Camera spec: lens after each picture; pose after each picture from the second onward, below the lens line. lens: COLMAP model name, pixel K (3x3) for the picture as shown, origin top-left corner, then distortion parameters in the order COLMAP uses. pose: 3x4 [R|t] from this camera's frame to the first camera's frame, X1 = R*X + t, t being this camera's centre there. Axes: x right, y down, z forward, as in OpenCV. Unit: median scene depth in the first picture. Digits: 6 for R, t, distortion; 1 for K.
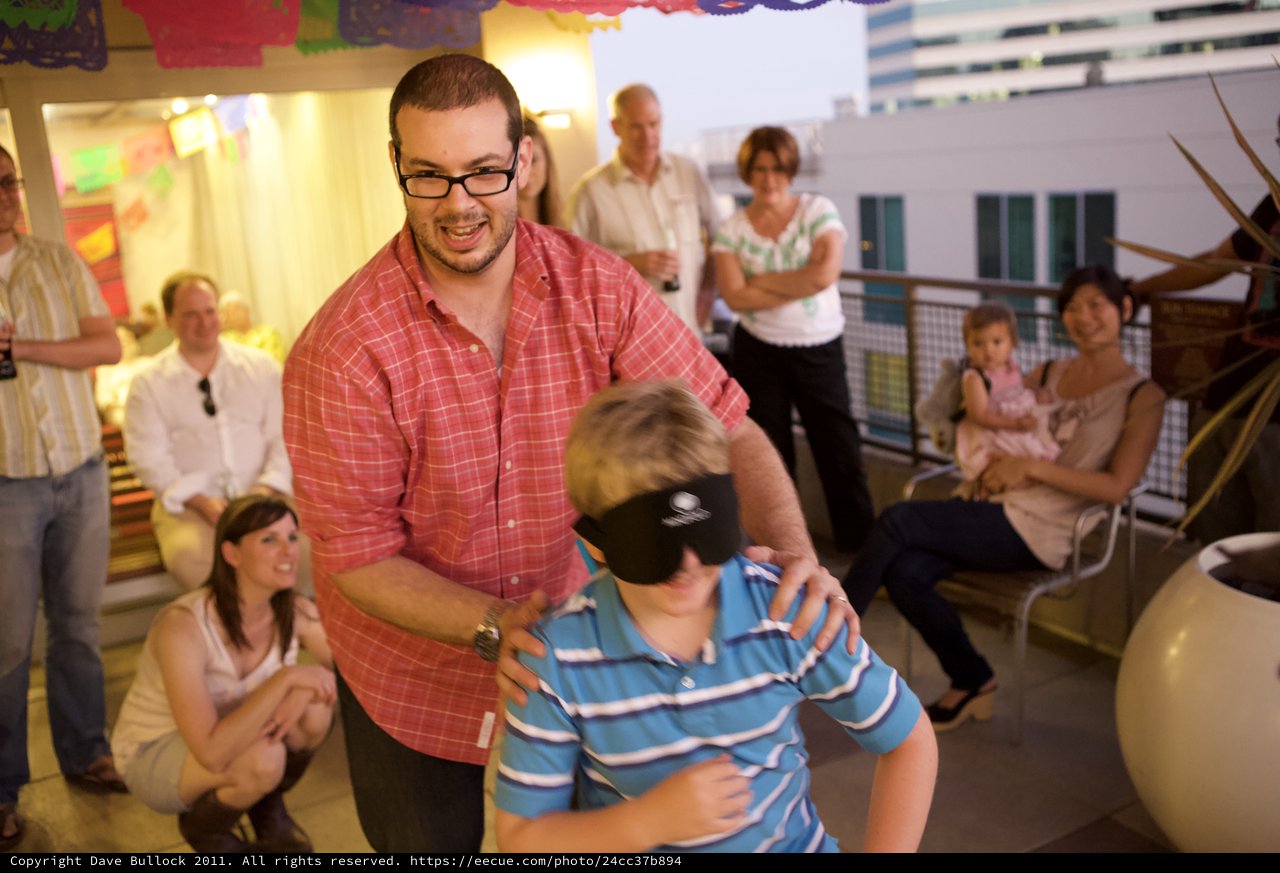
lens RADIAL K [[1322.2, 0, 640.0], [0, 1322.2, 436.5], [0, 0, 1]] dist [-0.007406, -0.019027]
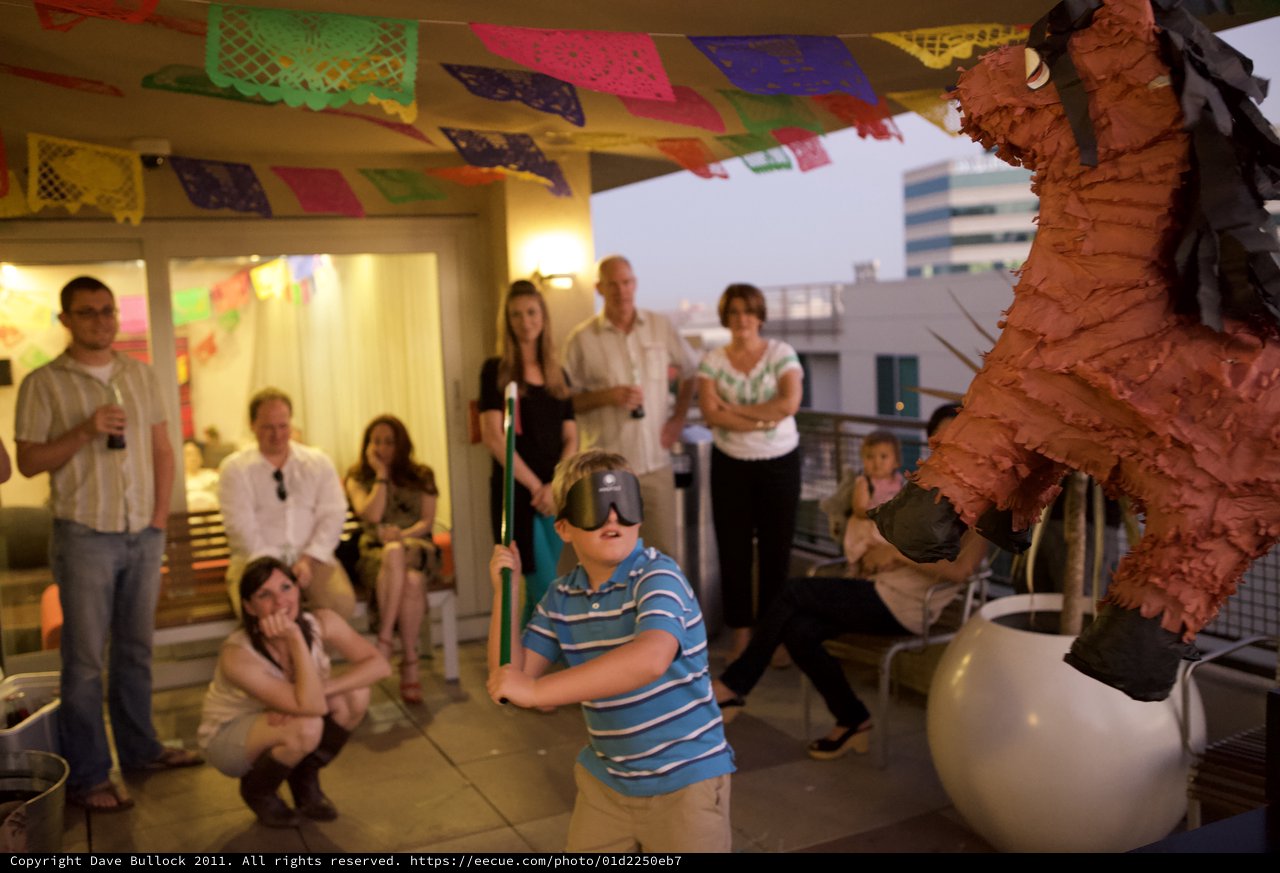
lens RADIAL K [[1322.2, 0, 640.0], [0, 1322.2, 436.5], [0, 0, 1]] dist [-0.007406, -0.019027]
pose [[0.998976, 0.033519, -0.030393, 0.062076], [-0.036765, 0.992864, -0.113444, 0.053066], [0.026374, 0.114445, 0.993079, -0.261645]]
